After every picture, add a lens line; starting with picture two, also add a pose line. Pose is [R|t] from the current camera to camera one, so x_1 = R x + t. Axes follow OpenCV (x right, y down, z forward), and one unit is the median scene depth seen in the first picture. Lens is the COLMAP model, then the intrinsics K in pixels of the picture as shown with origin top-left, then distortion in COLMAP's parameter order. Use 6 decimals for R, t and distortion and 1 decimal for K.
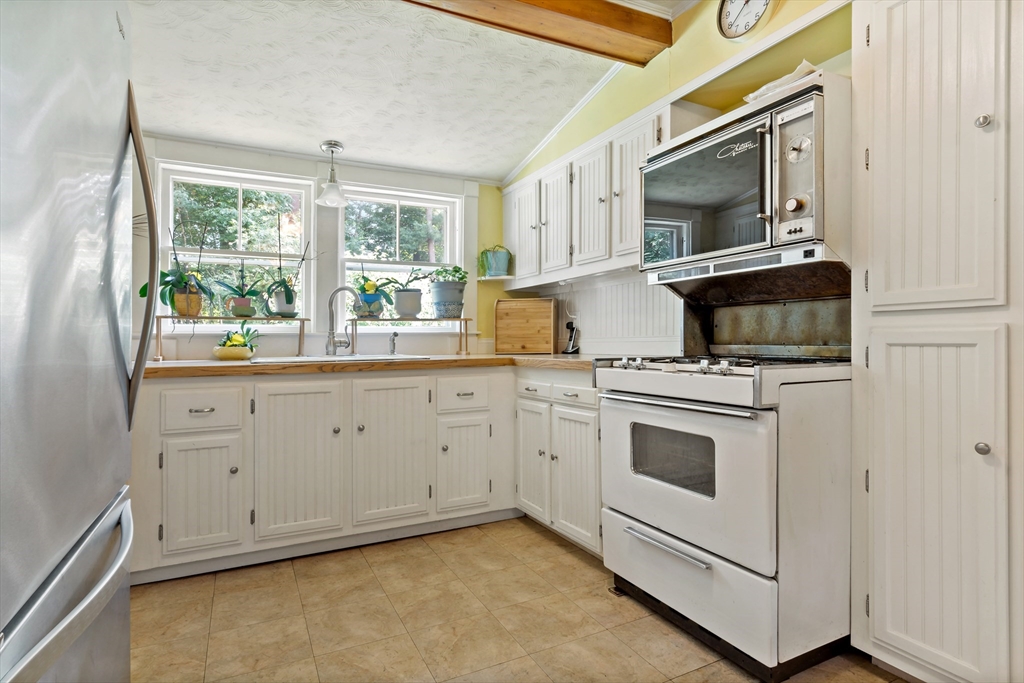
lens RADIAL K [[553.6, 0, 571.1], [0, 553.6, 334.2], [0, 0, 1]] dist [-0.004528, 0.001668]
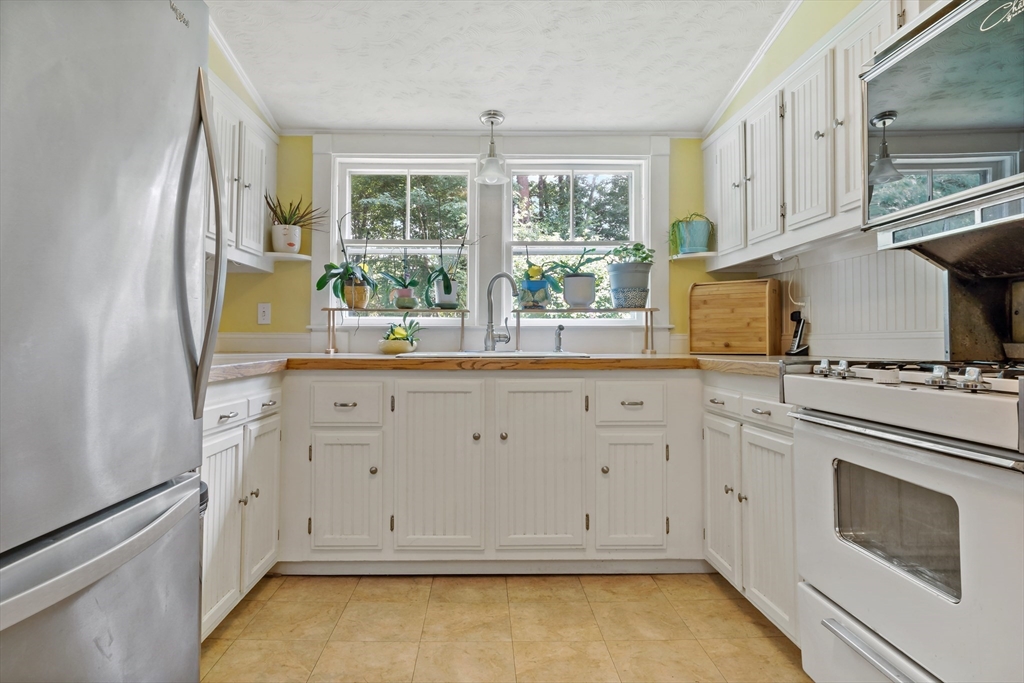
lens RADIAL K [[664.6, 0, 503.7], [0, 664.6, 312.4], [0, 0, 1]] dist [-0.002180, 0.009273]
pose [[0.879458, -0.010870, -0.475853, 0.107707], [-0.002665, 0.999611, -0.027760, 0.006616], [0.475970, 0.025682, 0.879087, 0.087035]]
